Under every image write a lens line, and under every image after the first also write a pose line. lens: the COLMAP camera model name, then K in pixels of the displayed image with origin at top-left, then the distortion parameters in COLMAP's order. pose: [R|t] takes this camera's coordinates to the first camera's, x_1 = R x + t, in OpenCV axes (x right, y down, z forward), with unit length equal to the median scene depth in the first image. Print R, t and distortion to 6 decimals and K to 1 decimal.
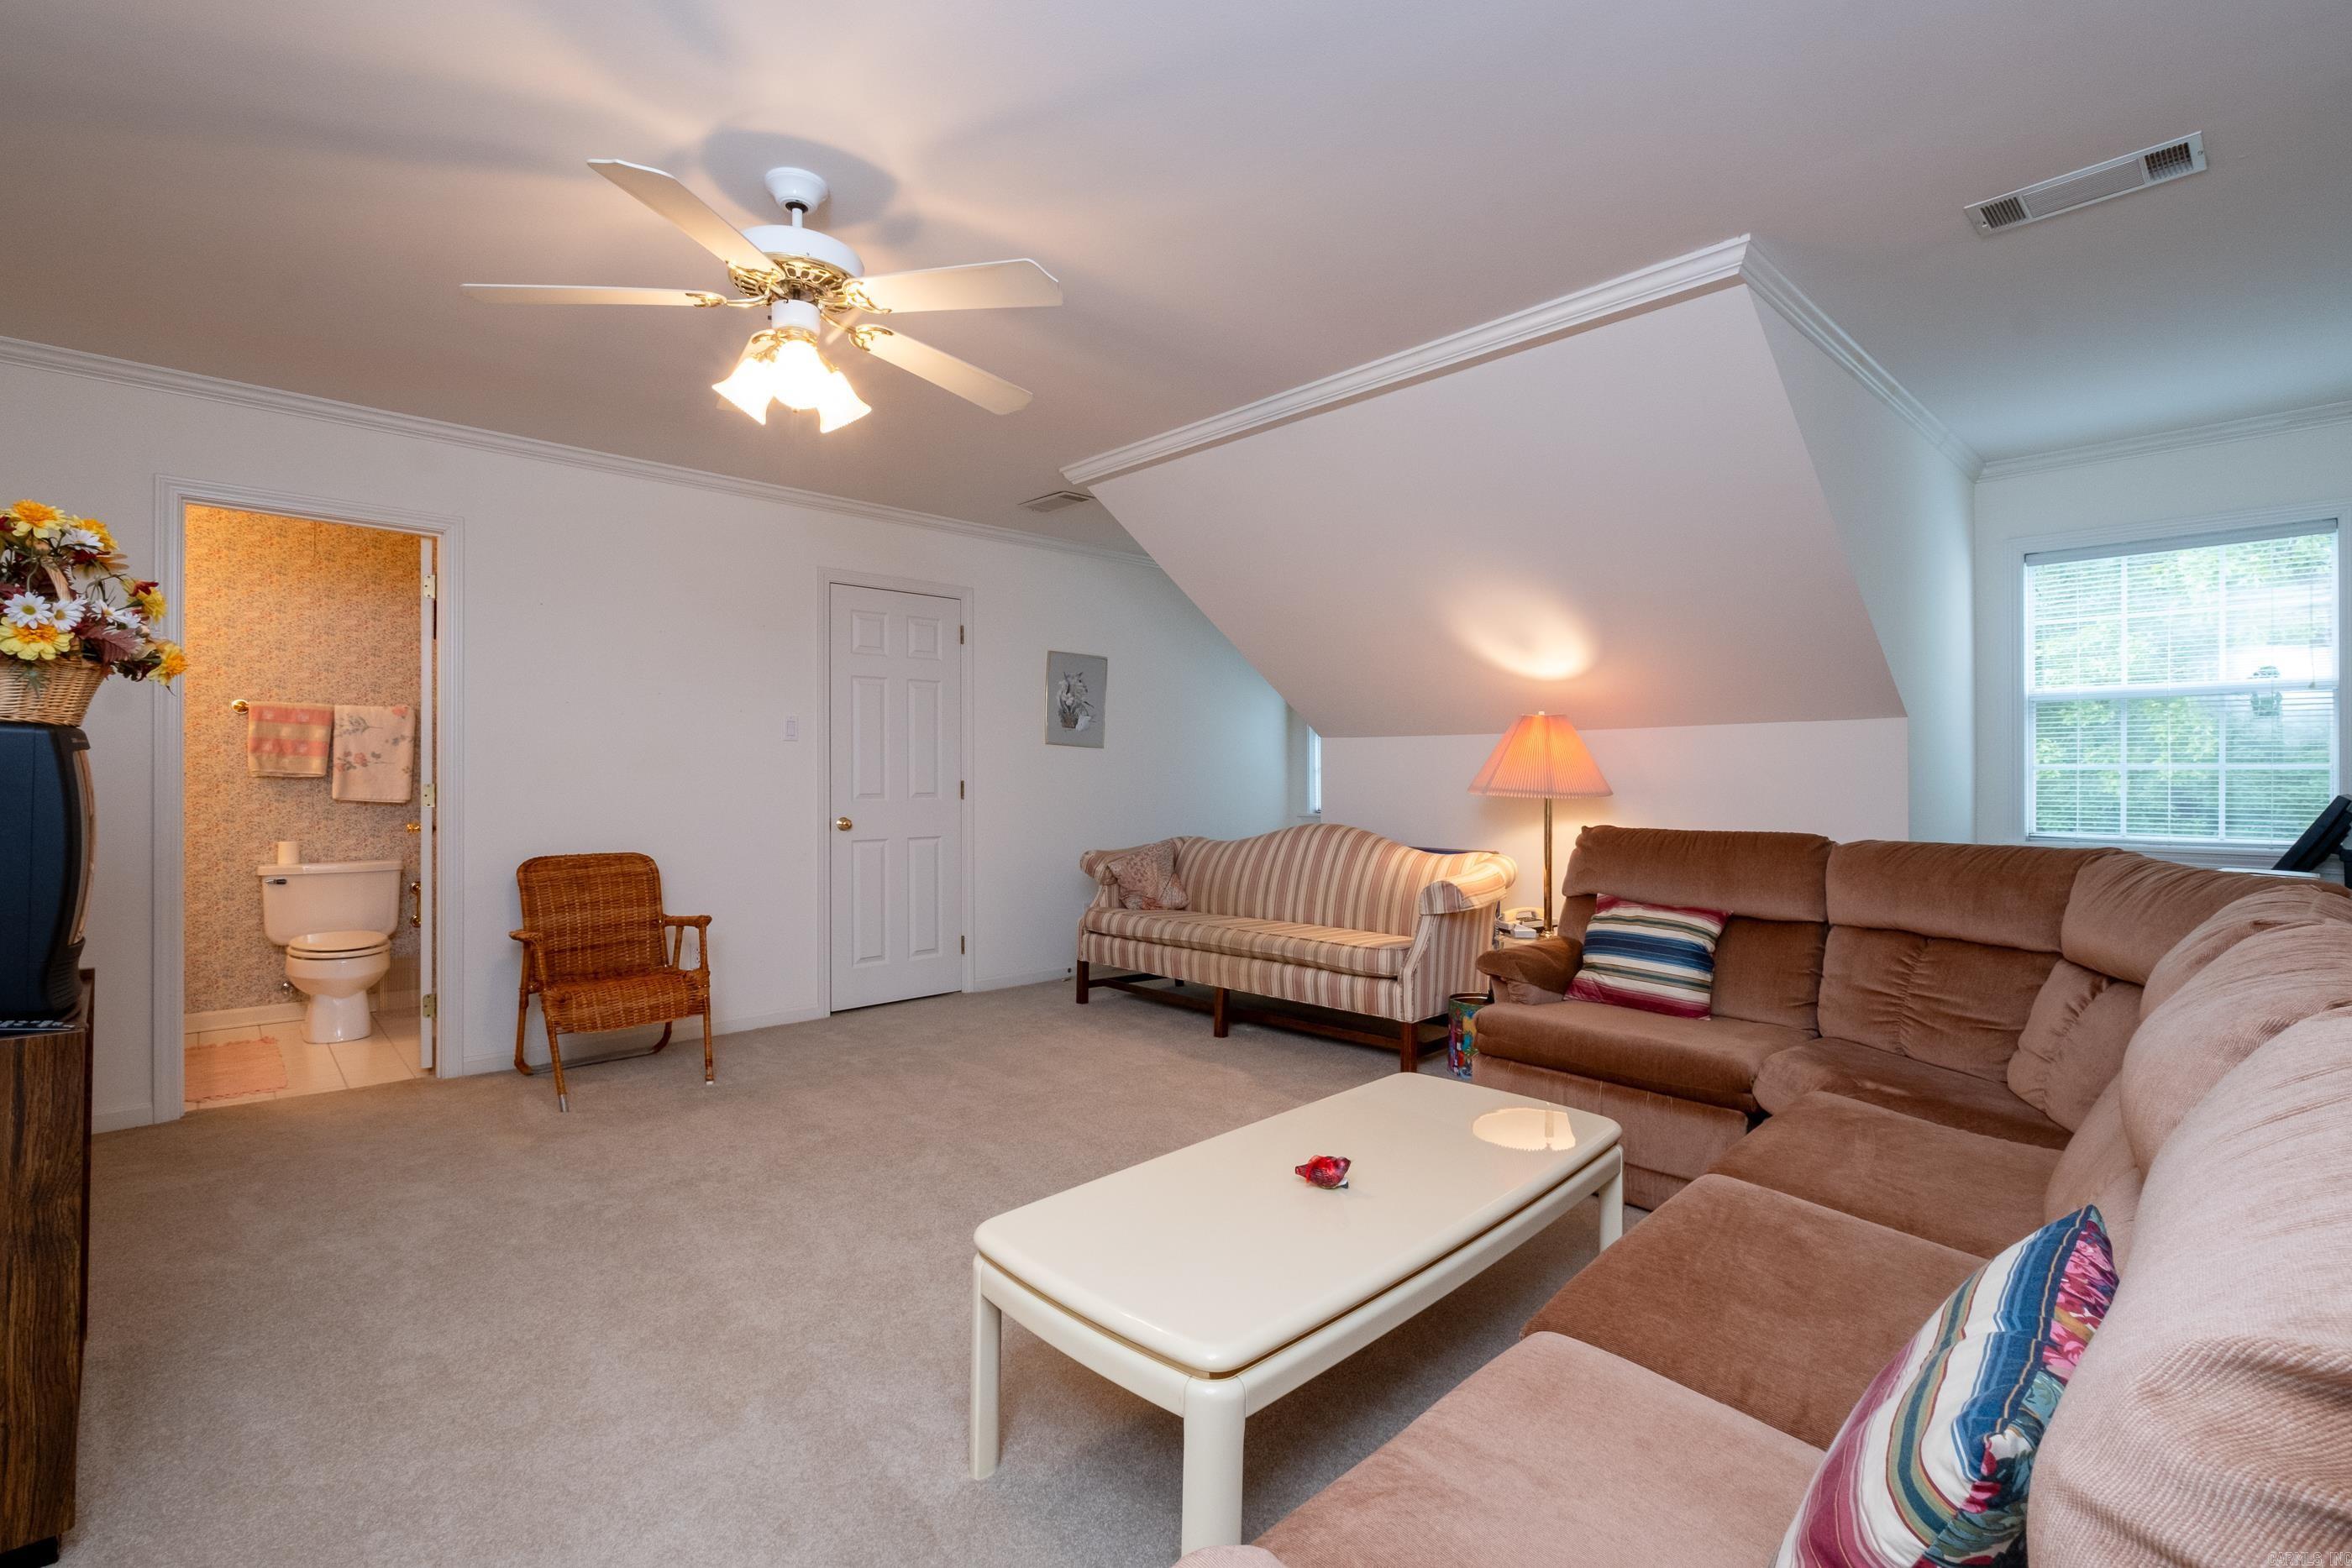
lens RADIAL K [[1068.1, 0, 1176.0], [0, 1068.1, 784.0], [0, 0, 1]] dist [-0.001020, -0.000249]
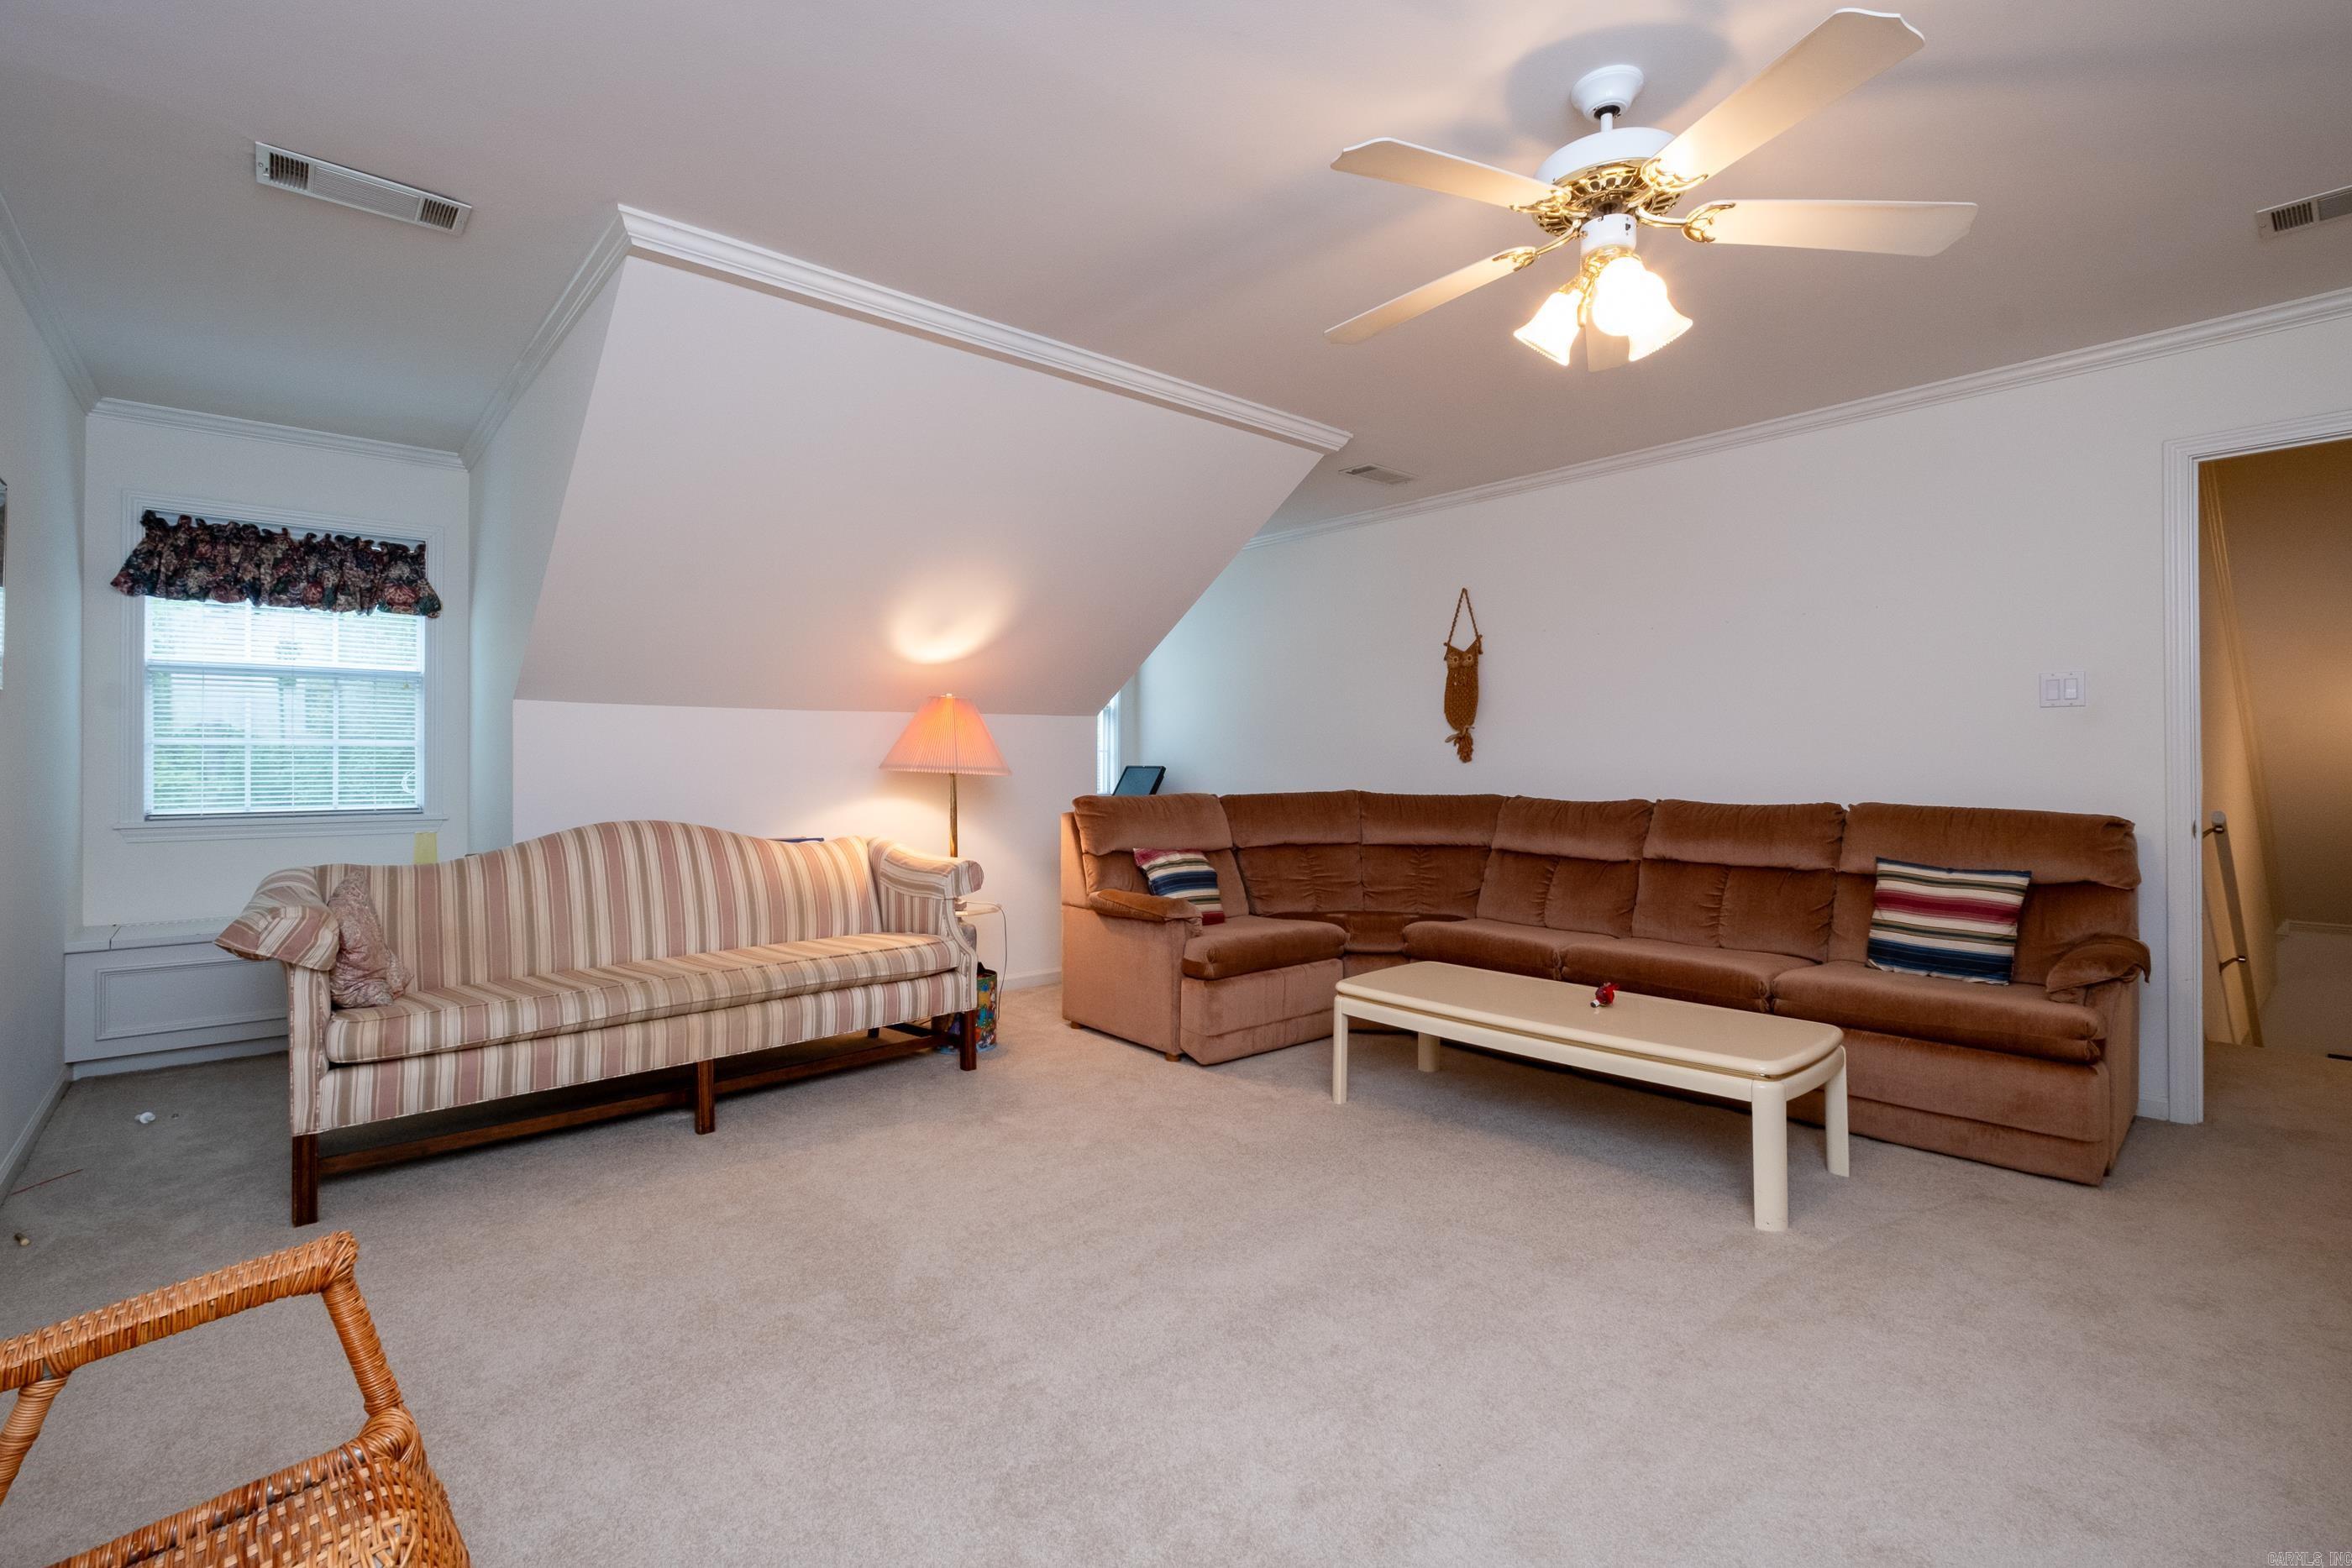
lens RADIAL K [[1062.4, 0, 1178.3], [0, 1062.4, 751.7], [0, 0, 1]] dist [0.019946, 0.000033]
pose [[0.039072, 0.008241, 0.999202, -0.638085], [0.008945, 0.999923, -0.008597, 0.000014], [-0.999196, 0.009274, 0.038995, 0.672413]]
